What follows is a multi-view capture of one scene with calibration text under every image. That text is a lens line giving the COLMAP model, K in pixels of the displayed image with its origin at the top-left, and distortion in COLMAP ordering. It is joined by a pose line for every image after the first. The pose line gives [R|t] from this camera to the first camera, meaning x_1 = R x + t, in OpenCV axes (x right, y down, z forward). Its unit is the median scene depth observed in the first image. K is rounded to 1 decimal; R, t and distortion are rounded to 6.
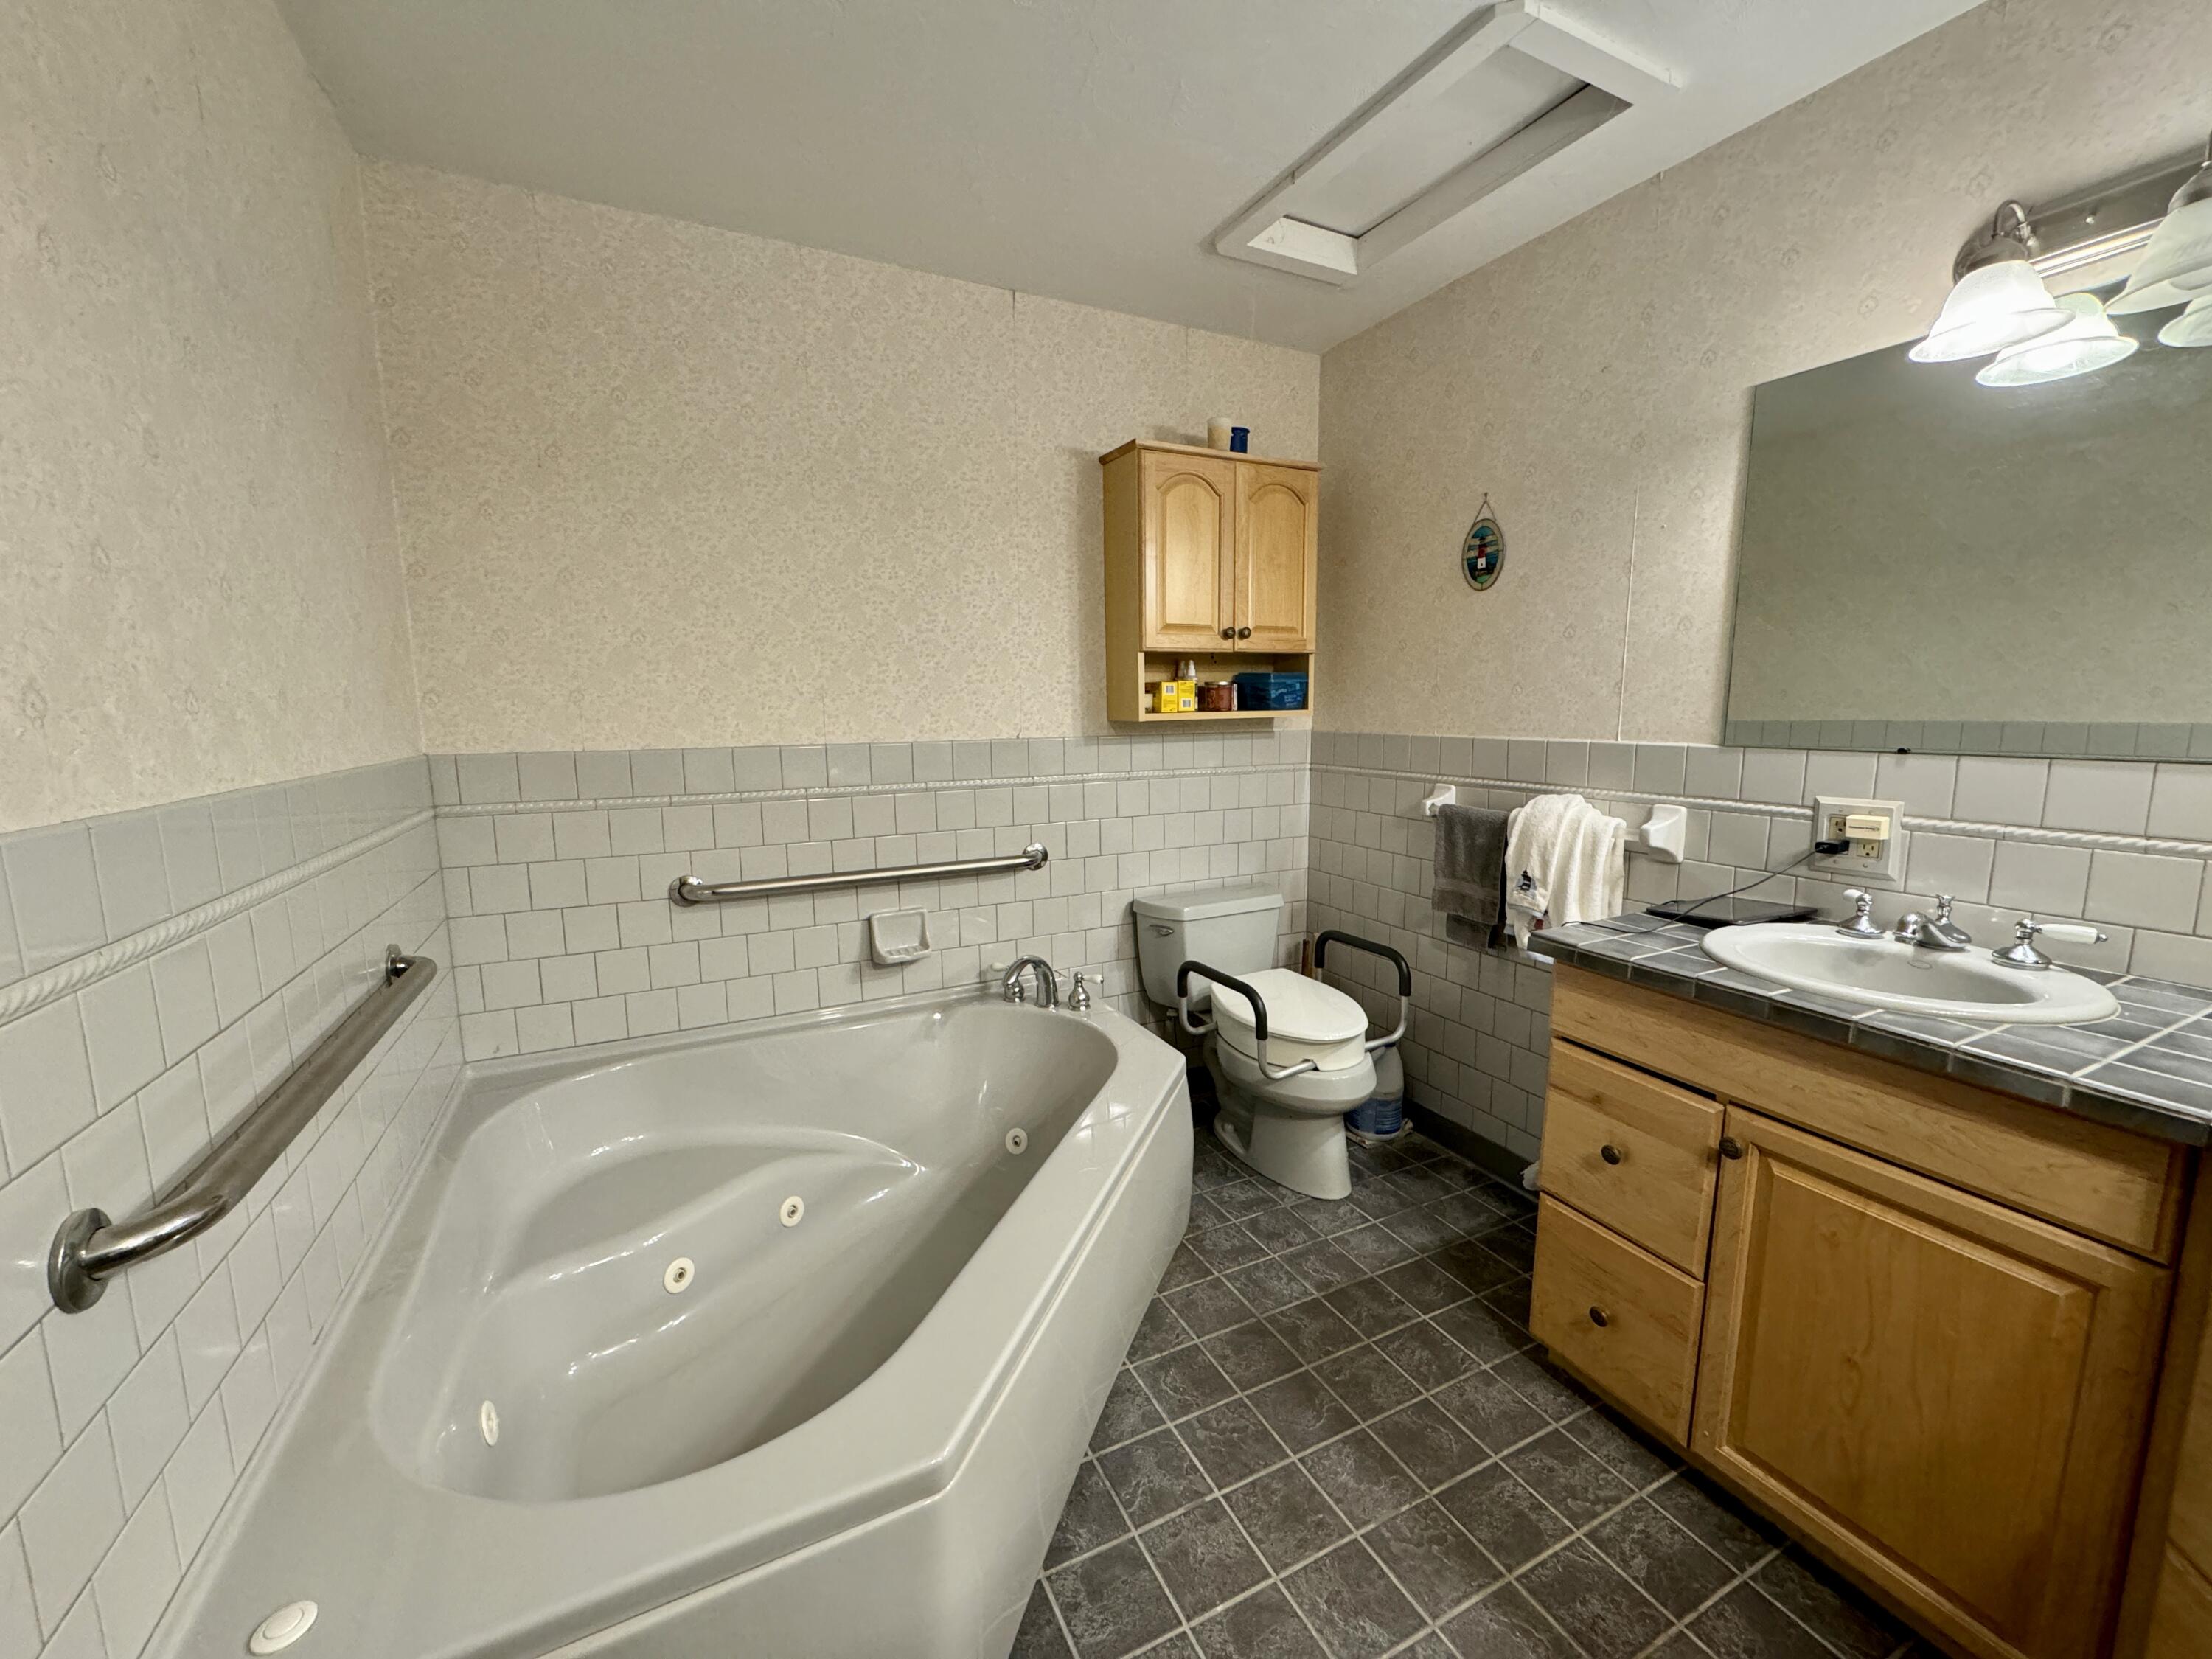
lens RADIAL K [[883.7, 0, 1106.0], [0, 883.7, 827.0], [0, 0, 1]] dist [-0.001357, 0.000529]
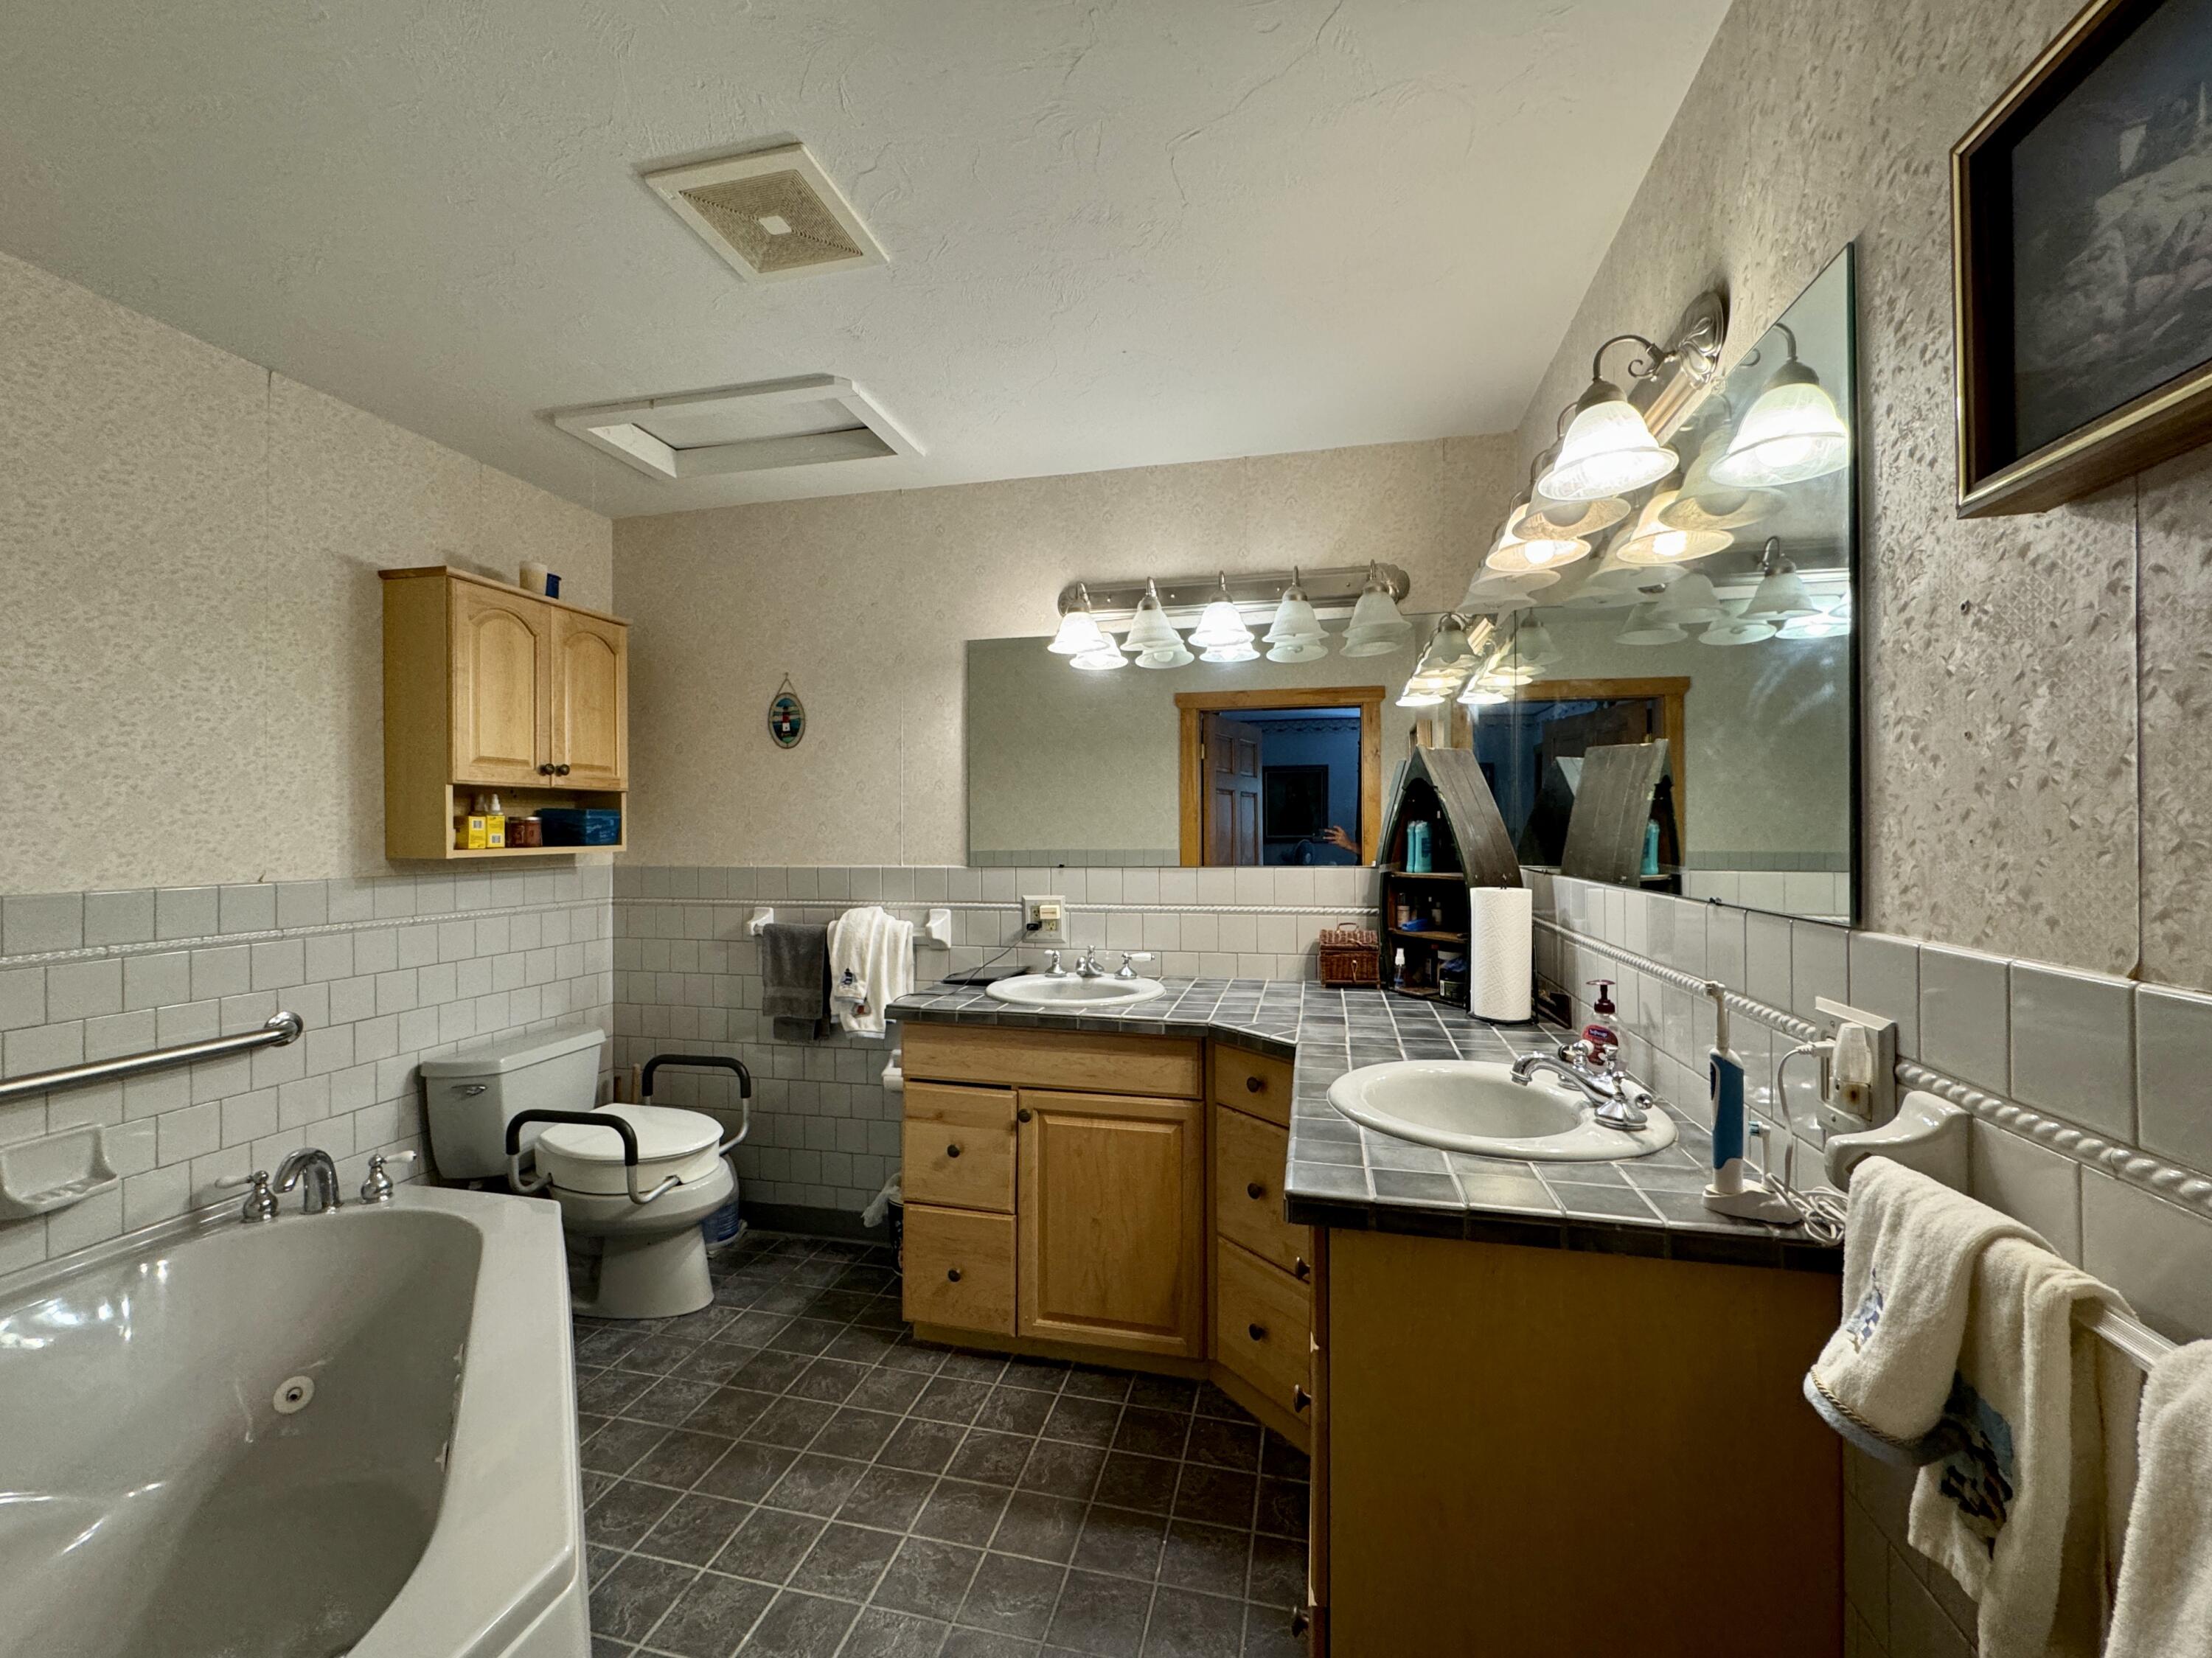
lens RADIAL K [[883.6, 0, 1109.8], [0, 883.6, 828.5], [0, 0, 1]] dist [-0.001357, 0.000529]
pose [[0.642334, 0.008413, 0.766379, -0.254371], [0.108356, 0.988899, -0.101673, 0.019621], [-0.758726, 0.148350, 0.634292, -0.122265]]
